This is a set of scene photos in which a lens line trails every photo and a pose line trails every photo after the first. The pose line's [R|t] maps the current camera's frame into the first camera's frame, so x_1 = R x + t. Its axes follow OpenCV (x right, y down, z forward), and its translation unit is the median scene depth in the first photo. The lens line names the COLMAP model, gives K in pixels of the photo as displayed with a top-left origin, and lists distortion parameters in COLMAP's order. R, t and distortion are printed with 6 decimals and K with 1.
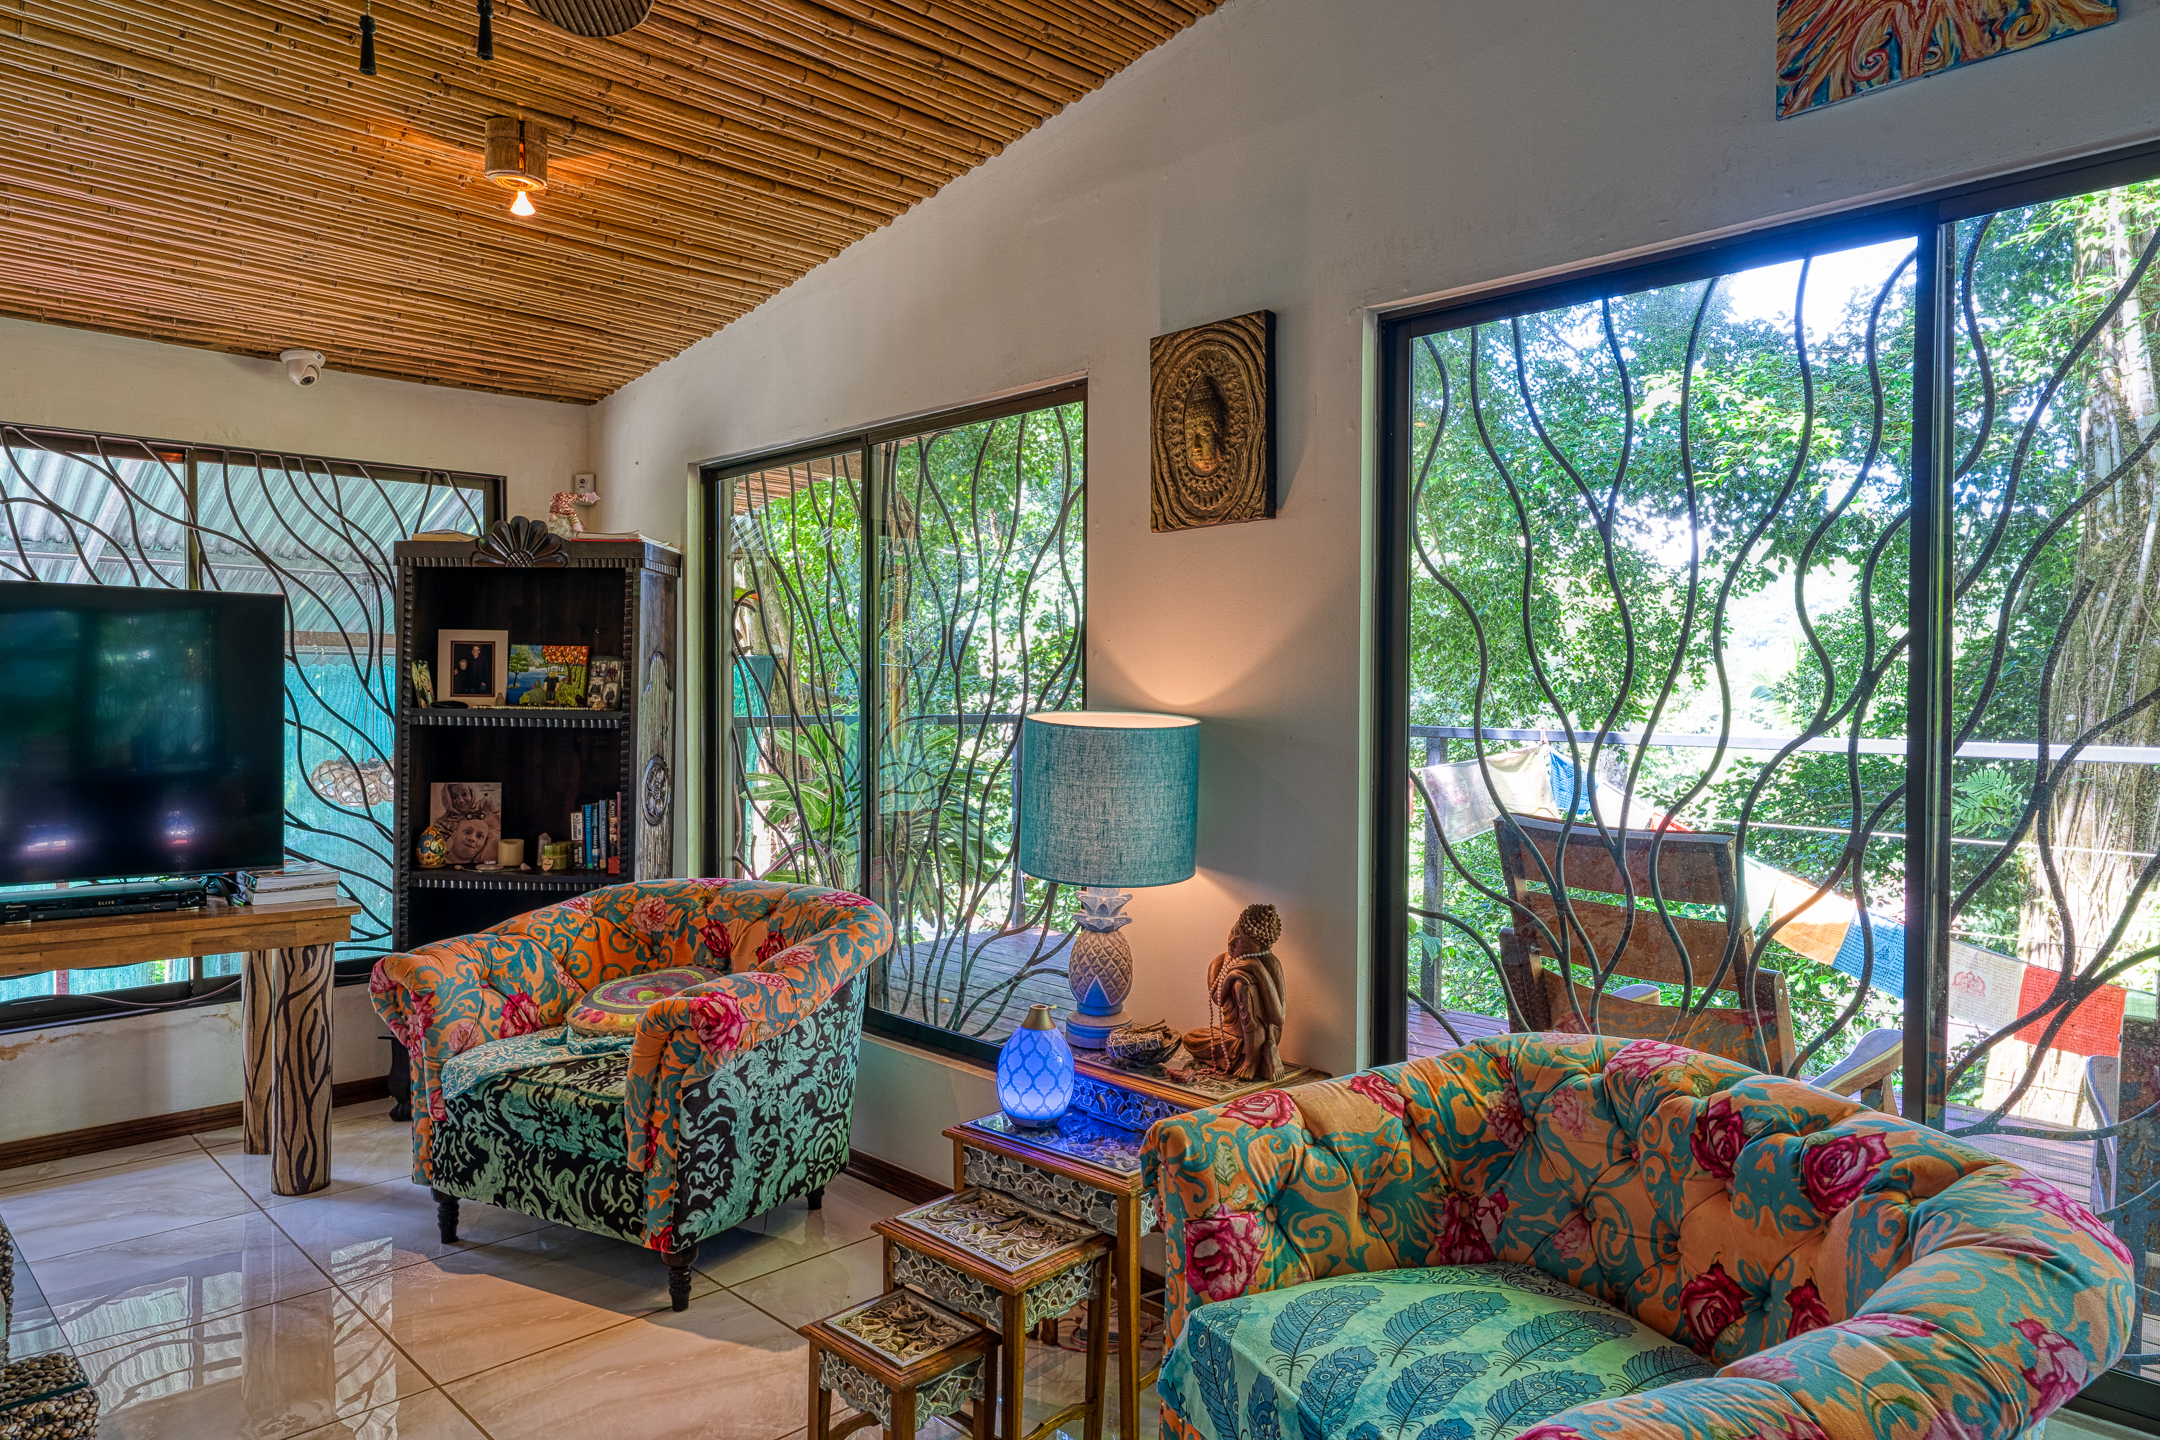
lens RADIAL K [[1402.8, 0, 1080.0], [0, 1402.8, 720.0], [0, 0, 1]] dist [-0.002285, 0.000283]
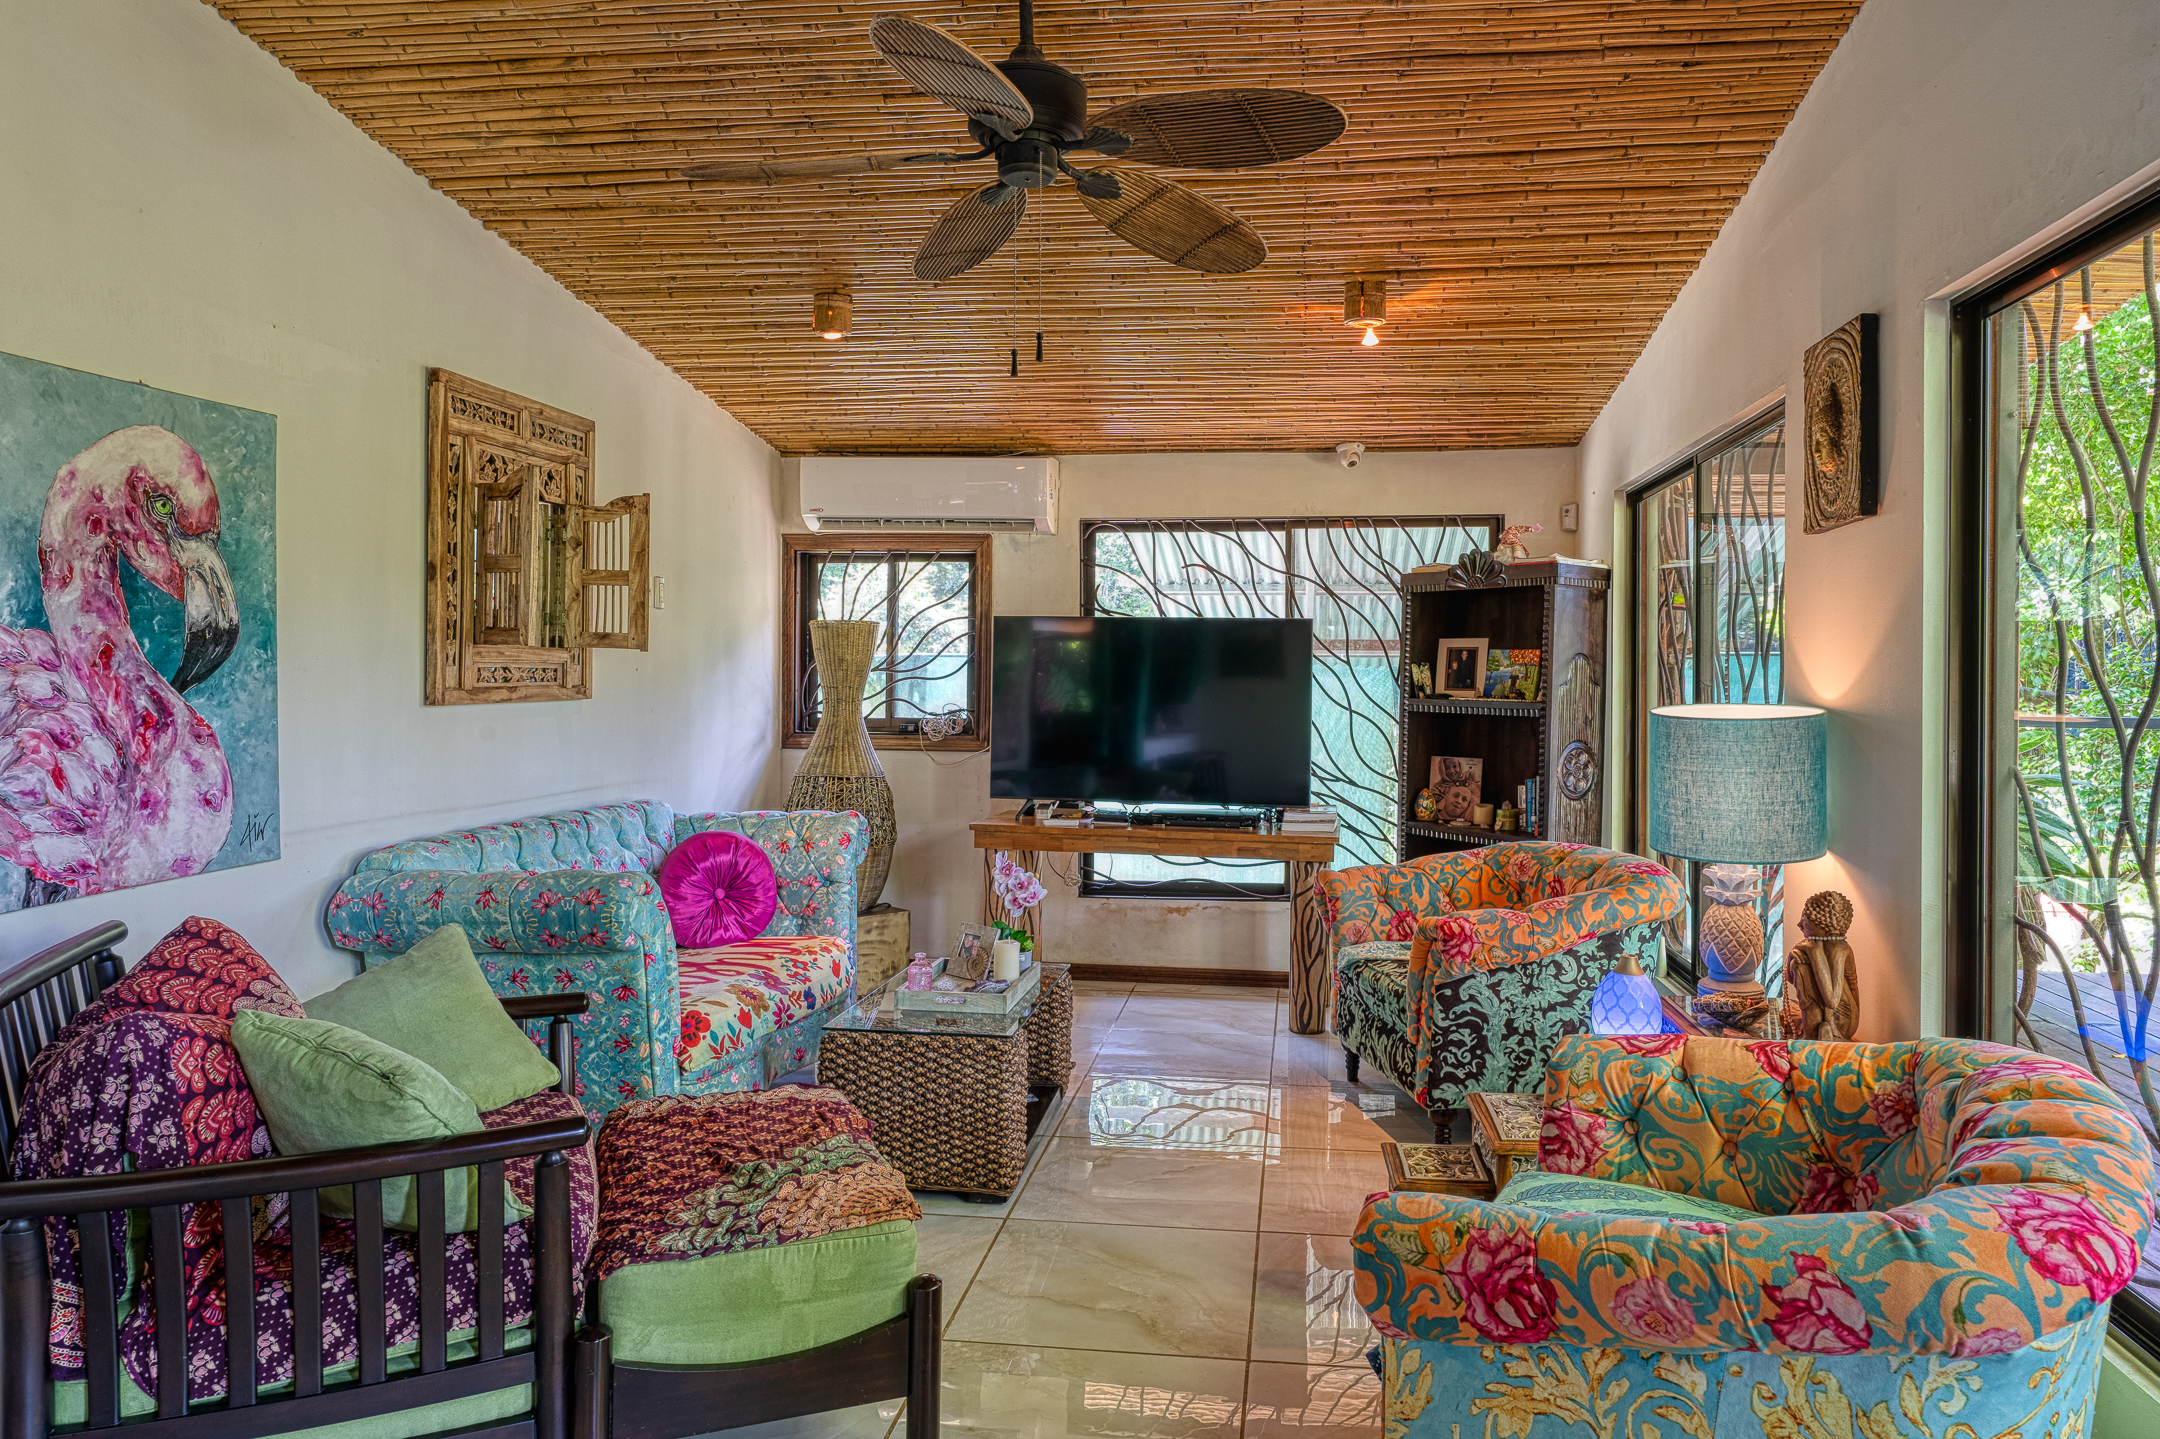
lens RADIAL K [[1415.0, 0, 1088.1], [0, 1415.0, 684.8], [0, 0, 1]] dist [-0.003938, -0.000527]
pose [[0.590498, 0.001804, -0.807037, 0.548112], [-0.022158, 0.999657, -0.013979, 0.005045], [0.806735, 0.026137, 0.590336, -0.052096]]
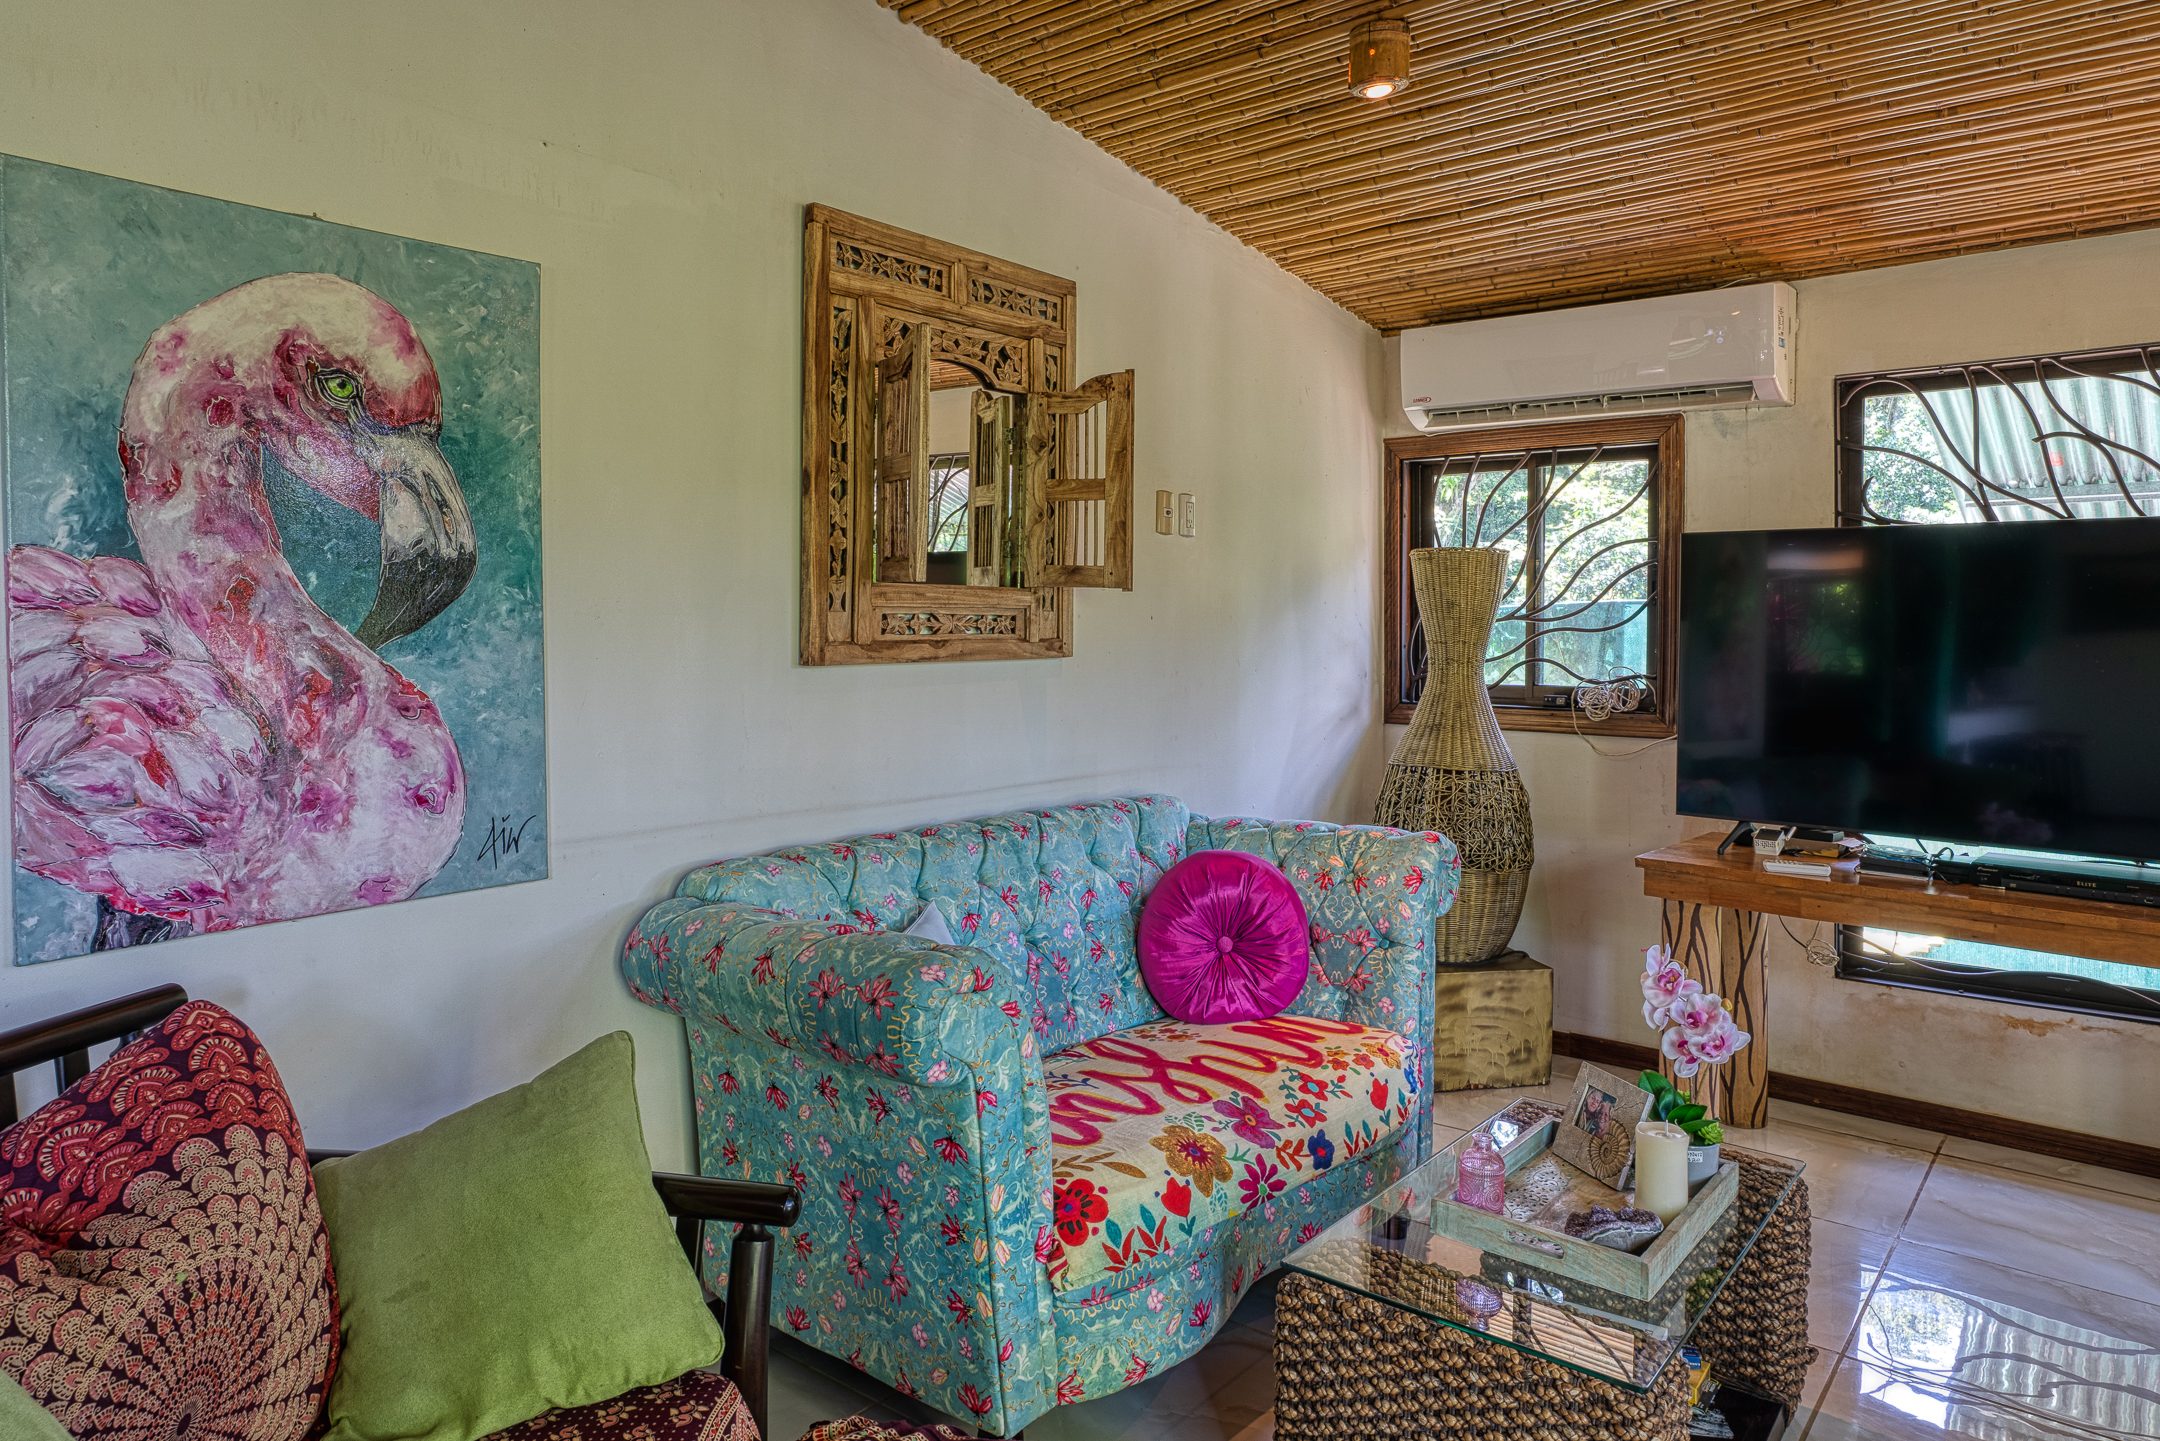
lens RADIAL K [[1352.5, 0, 1078.3], [0, 1352.5, 622.1], [0, 0, 1]] dist [-0.001481, 0.001878]
pose [[0.103740, -0.009774, -0.994556, 0.078145], [-0.028525, 0.999511, -0.012798, -0.003332], [0.994195, 0.029697, 0.103410, 0.305883]]
